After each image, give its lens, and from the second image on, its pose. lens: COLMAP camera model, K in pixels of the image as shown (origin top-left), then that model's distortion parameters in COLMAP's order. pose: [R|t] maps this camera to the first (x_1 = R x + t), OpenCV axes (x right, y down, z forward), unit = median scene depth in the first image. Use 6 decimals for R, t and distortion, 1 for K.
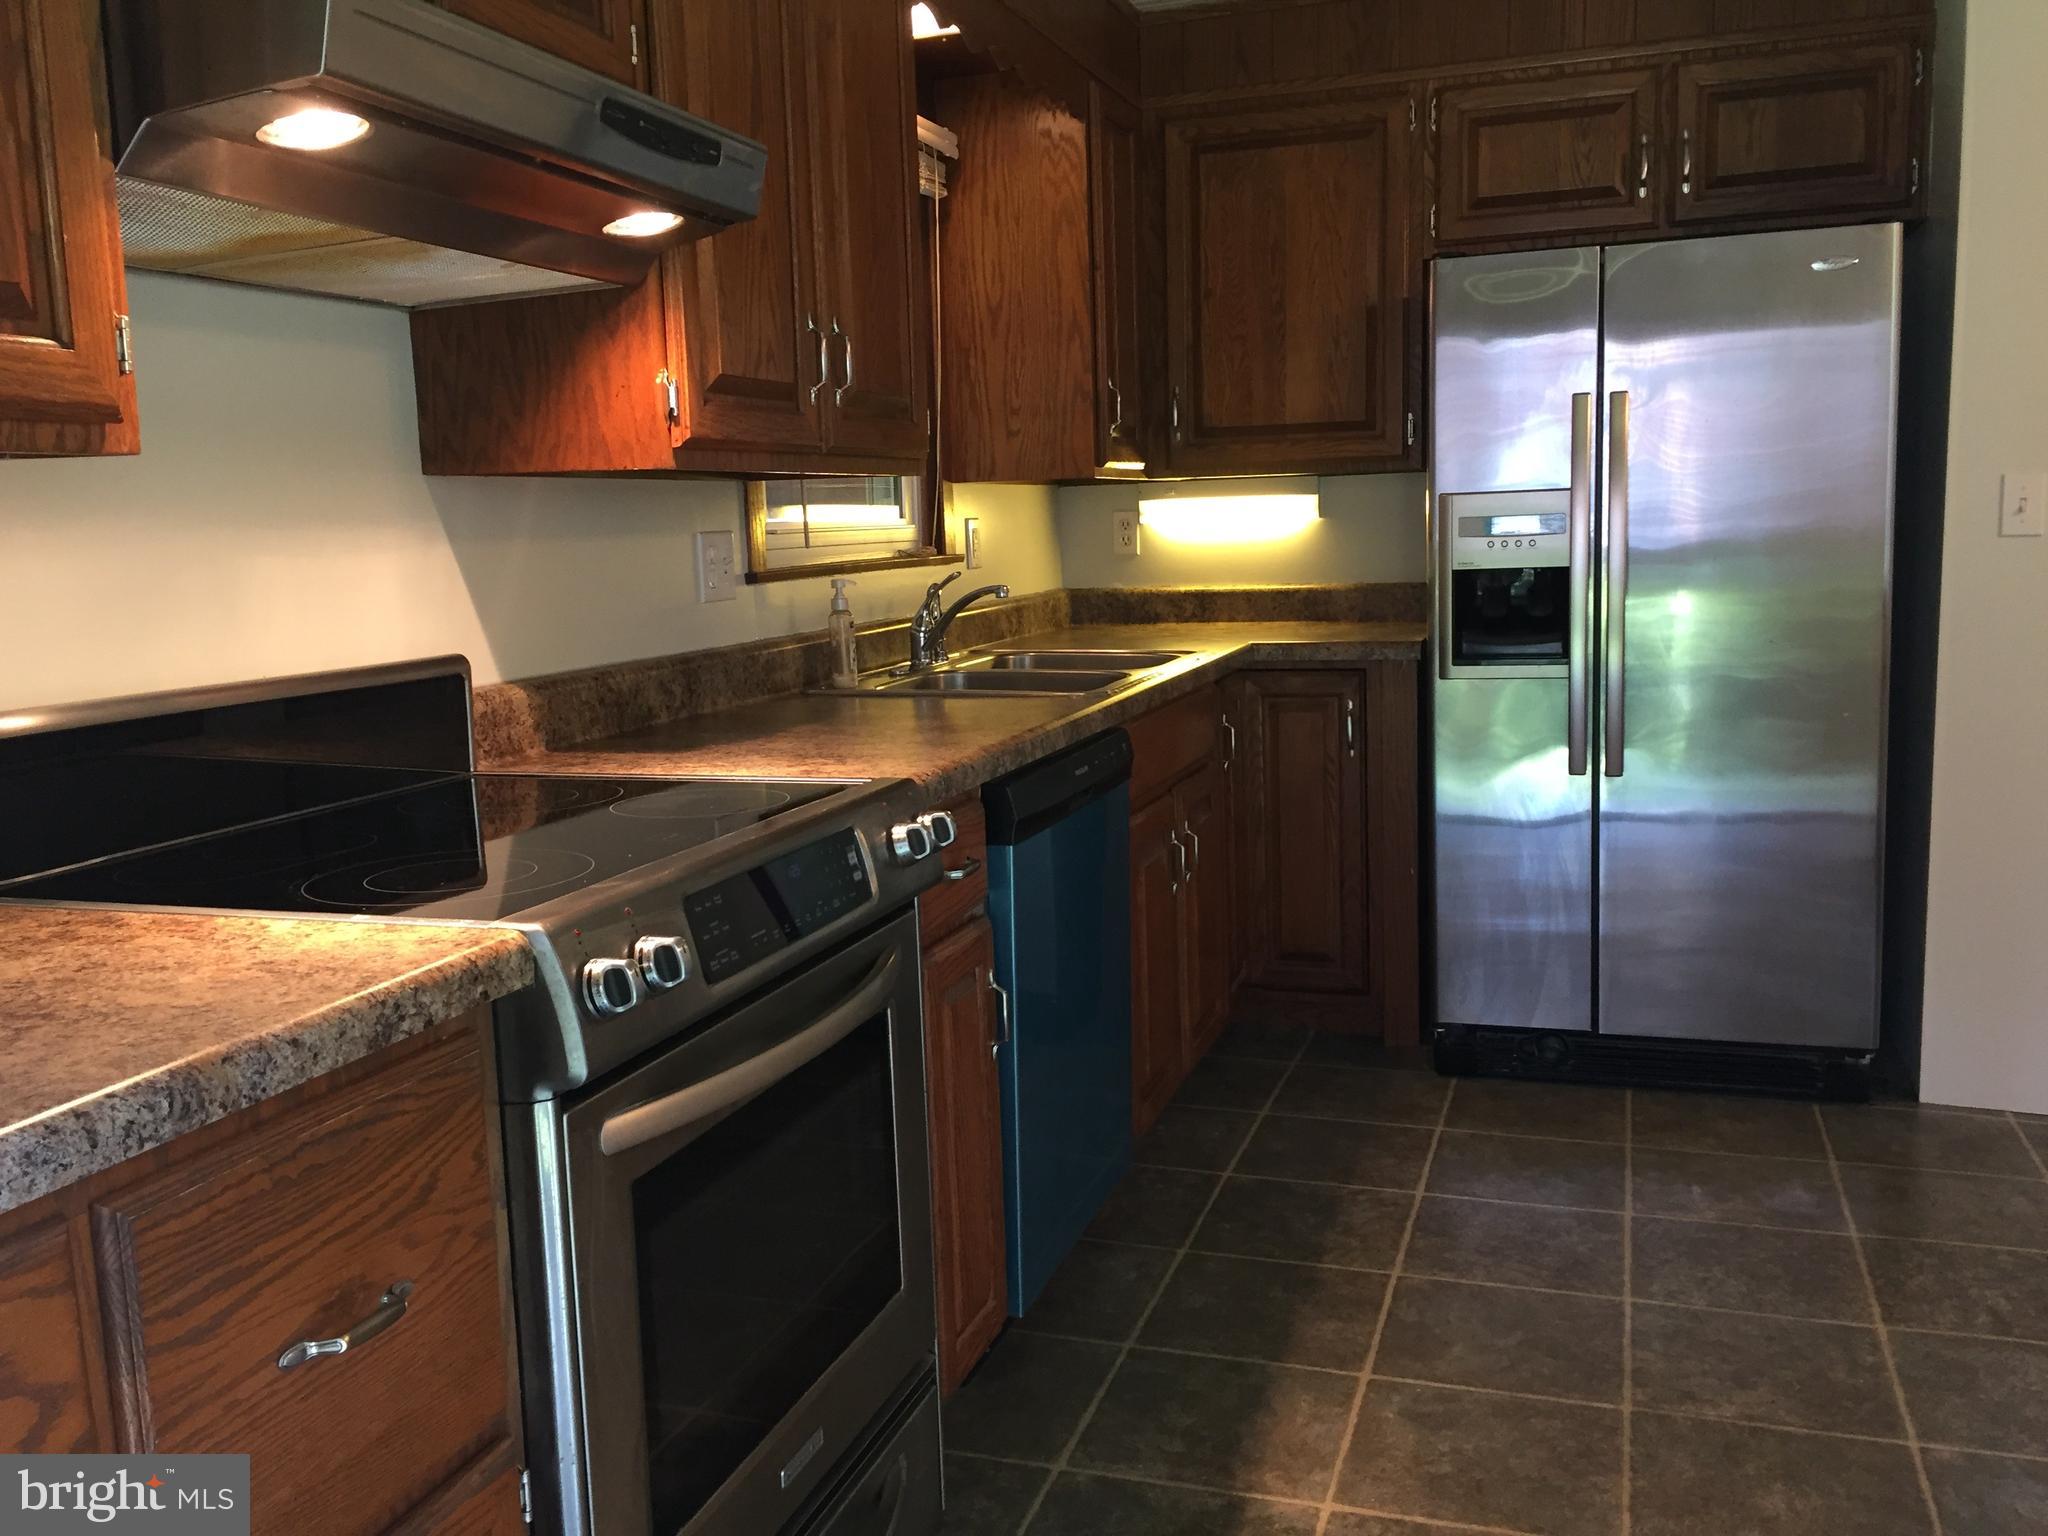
lens RADIAL K [[1761.7, 0, 1024.0], [0, 1761.7, 768.0], [0, 0, 1]] dist [0.075367, -0.068190]
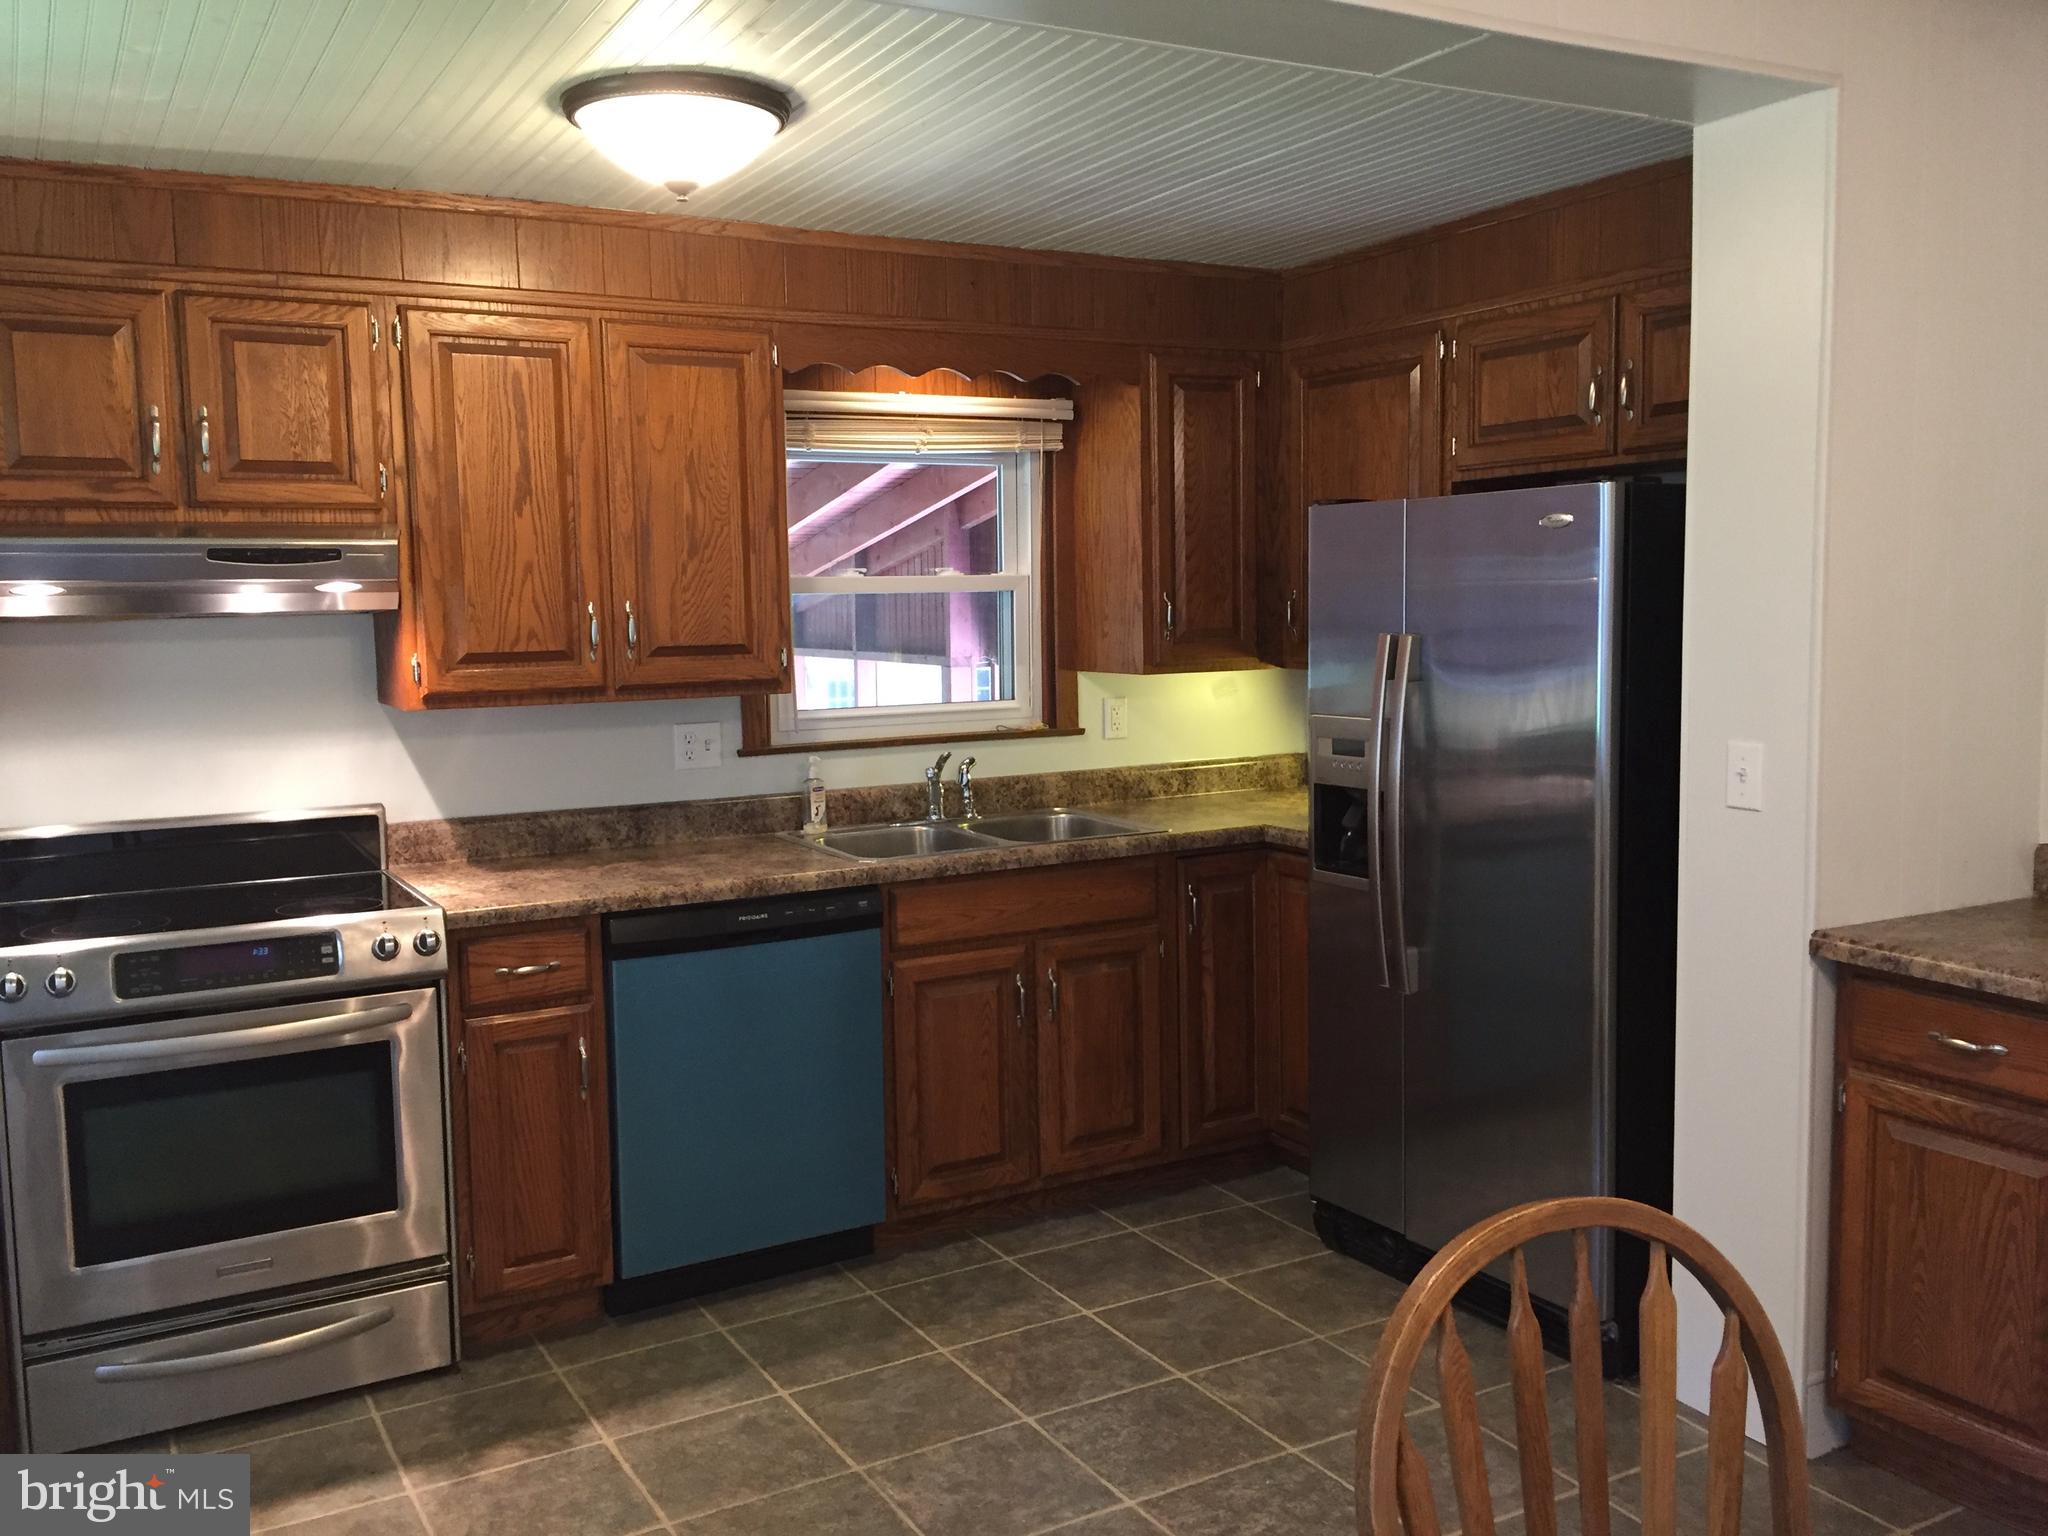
lens RADIAL K [[1761.7, 0, 1024.0], [0, 1761.7, 768.0], [0, 0, 1]] dist [0.075367, -0.068190]
pose [[0.745629, 0.084779, -0.660947, 1.084579], [-0.100951, 0.994797, 0.013717, -0.153834], [0.658670, 0.056495, 0.750308, 0.074735]]
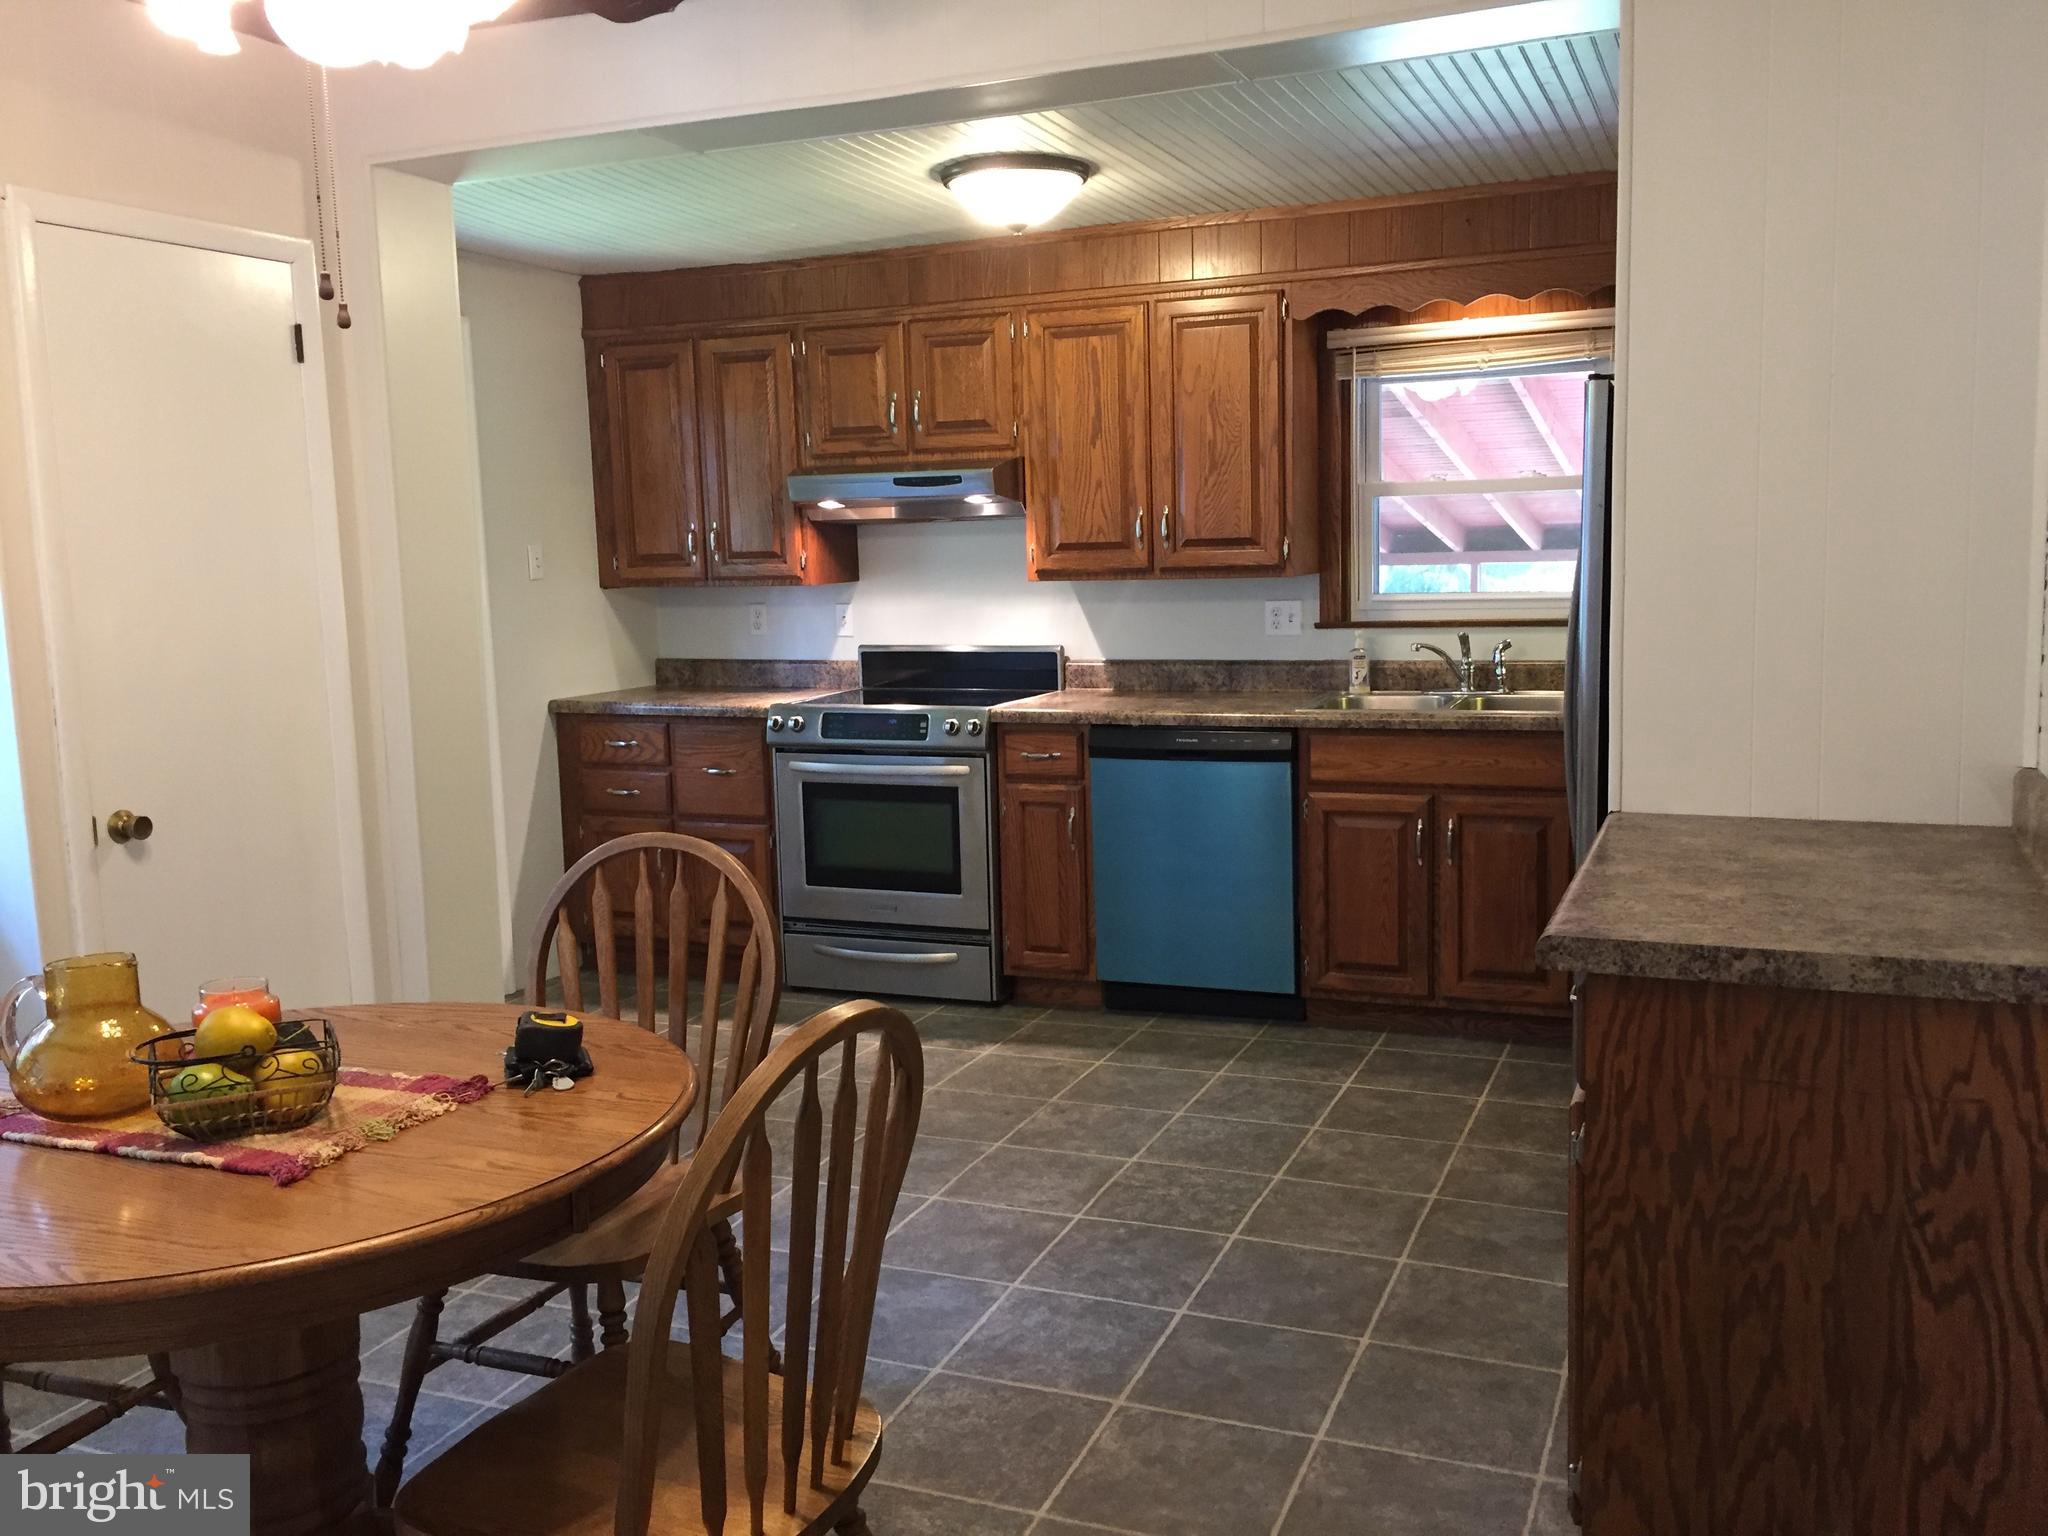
lens RADIAL K [[1761.7, 0, 1024.0], [0, 1761.7, 768.0], [0, 0, 1]] dist [0.075367, -0.068190]
pose [[-0.066323, 0.164660, -0.984118, 1.869451], [-0.113628, 0.978627, 0.171399, -0.268117], [0.991307, 0.123191, -0.046196, 0.890428]]
